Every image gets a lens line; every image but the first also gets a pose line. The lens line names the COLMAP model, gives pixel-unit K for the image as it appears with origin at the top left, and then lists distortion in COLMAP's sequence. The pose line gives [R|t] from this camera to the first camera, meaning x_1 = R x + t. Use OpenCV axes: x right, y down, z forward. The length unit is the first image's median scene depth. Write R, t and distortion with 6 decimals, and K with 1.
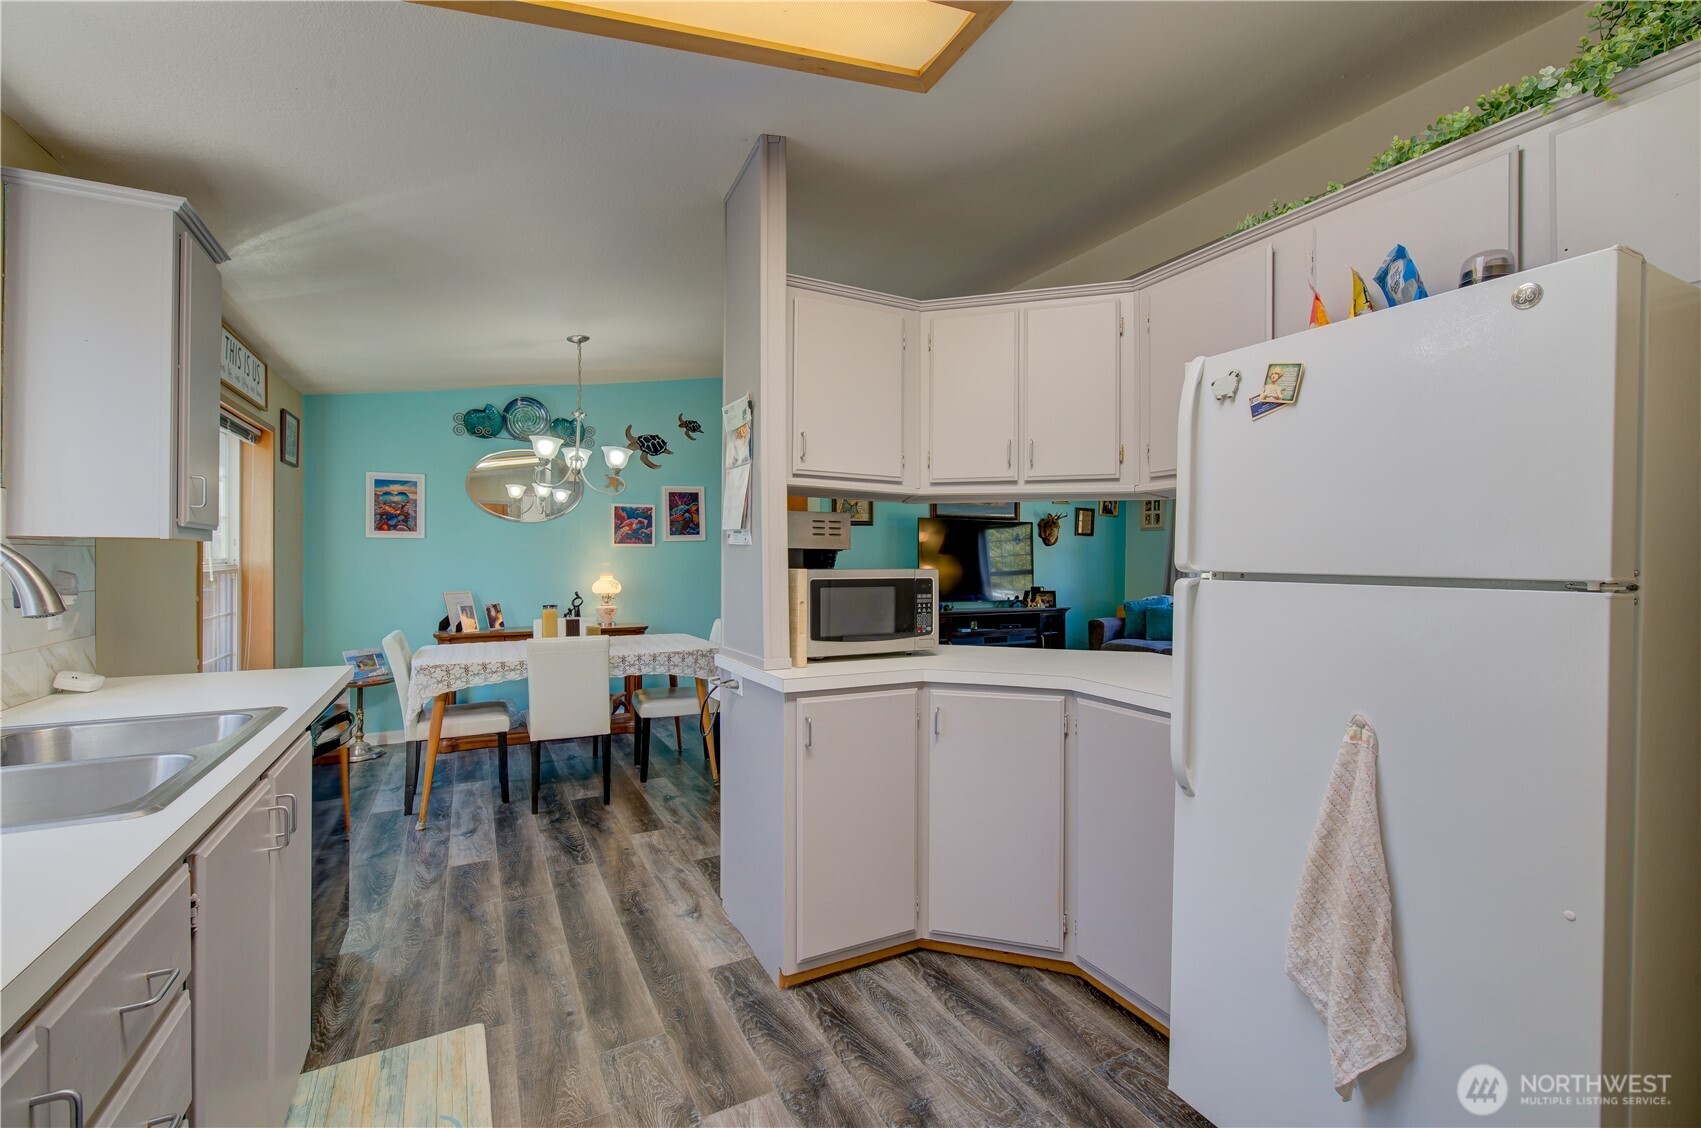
lens RADIAL K [[718.8, 0, 858.5], [0, 718.8, 562.4], [0, 0, 1]] dist [-0.011348, 0.000149]
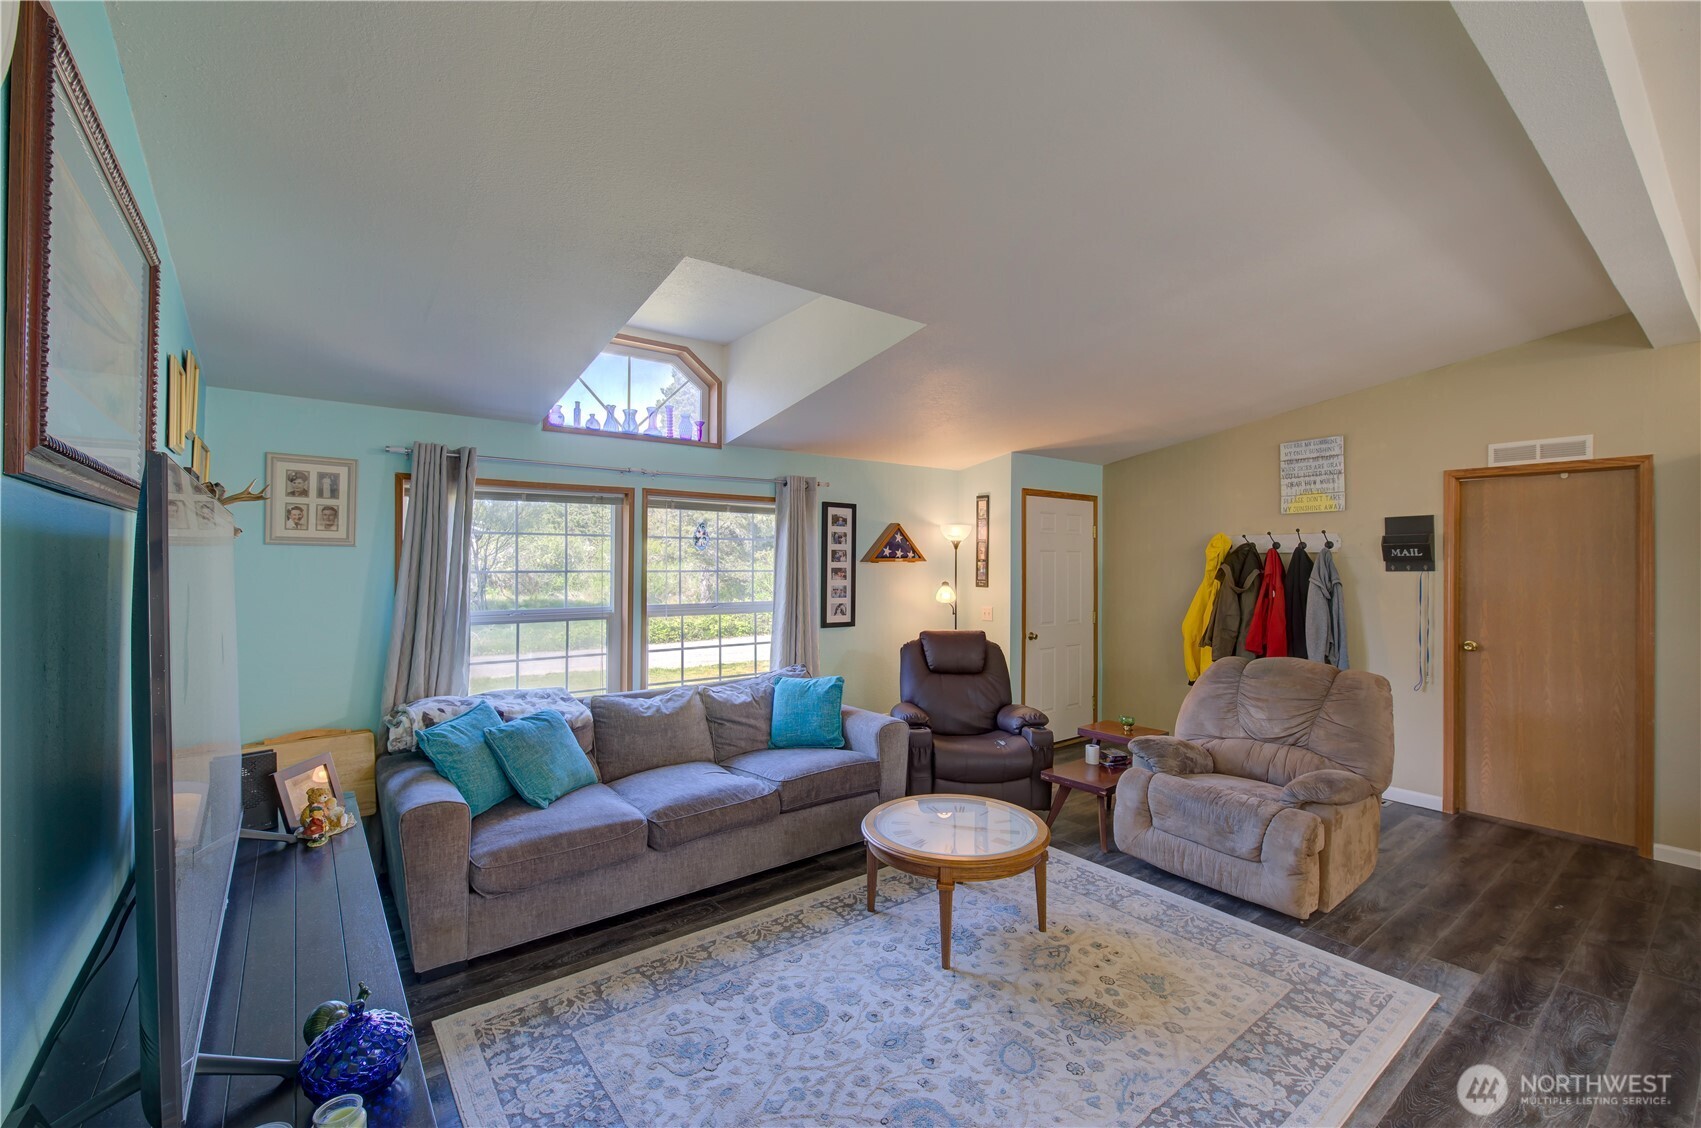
lens RADIAL K [[724.6, 0, 857.3], [0, 724.6, 559.3], [0, 0, 1]] dist [-0.001723, 0.000207]
pose [[-0.179695, -0.003591, 0.983716, -0.074090], [0.001192, 0.999992, 0.003869, -0.055002], [-0.983722, 0.001868, -0.179689, 1.118879]]
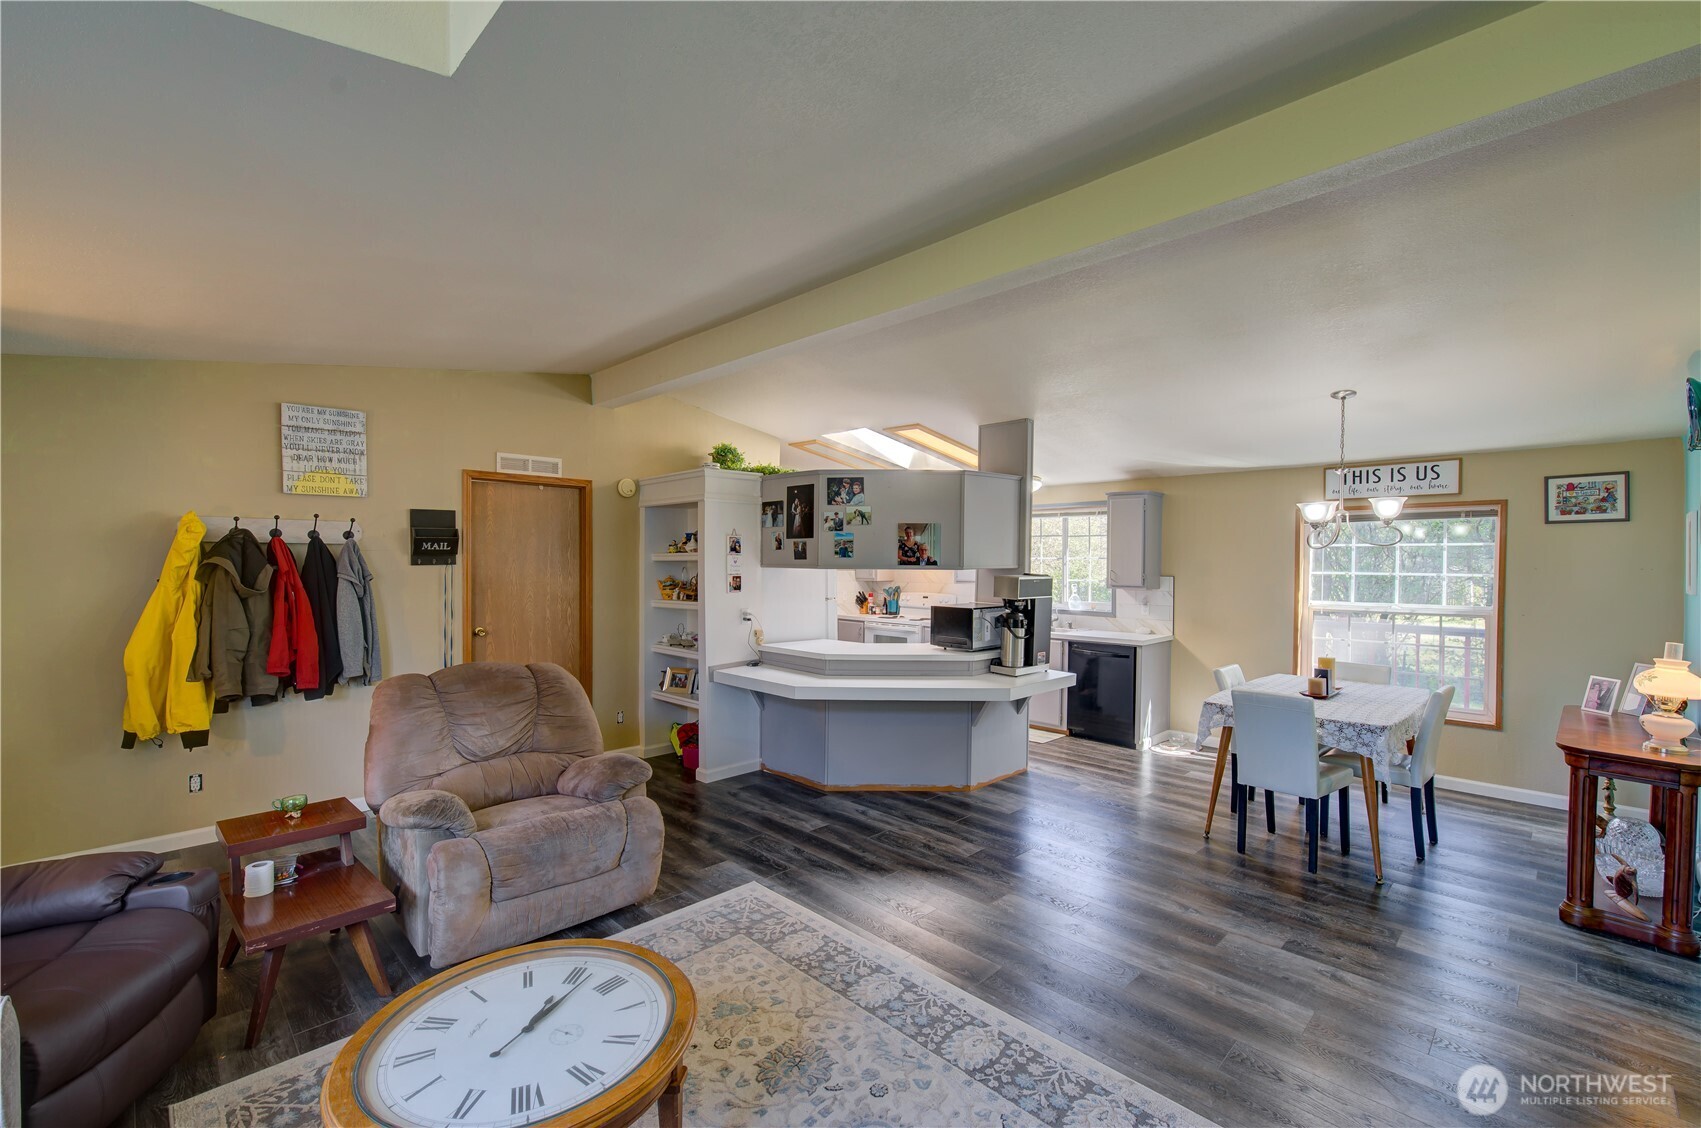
lens RADIAL K [[722.3, 0, 856.9], [0, 722.3, 565.7], [0, 0, 1]] dist [0.002011, 0.000735]
pose [[-0.953494, -0.010298, -0.301236, 0.406941], [-0.014832, 0.999808, 0.012769, -0.054020], [0.301046, 0.016644, -0.953464, 1.279214]]
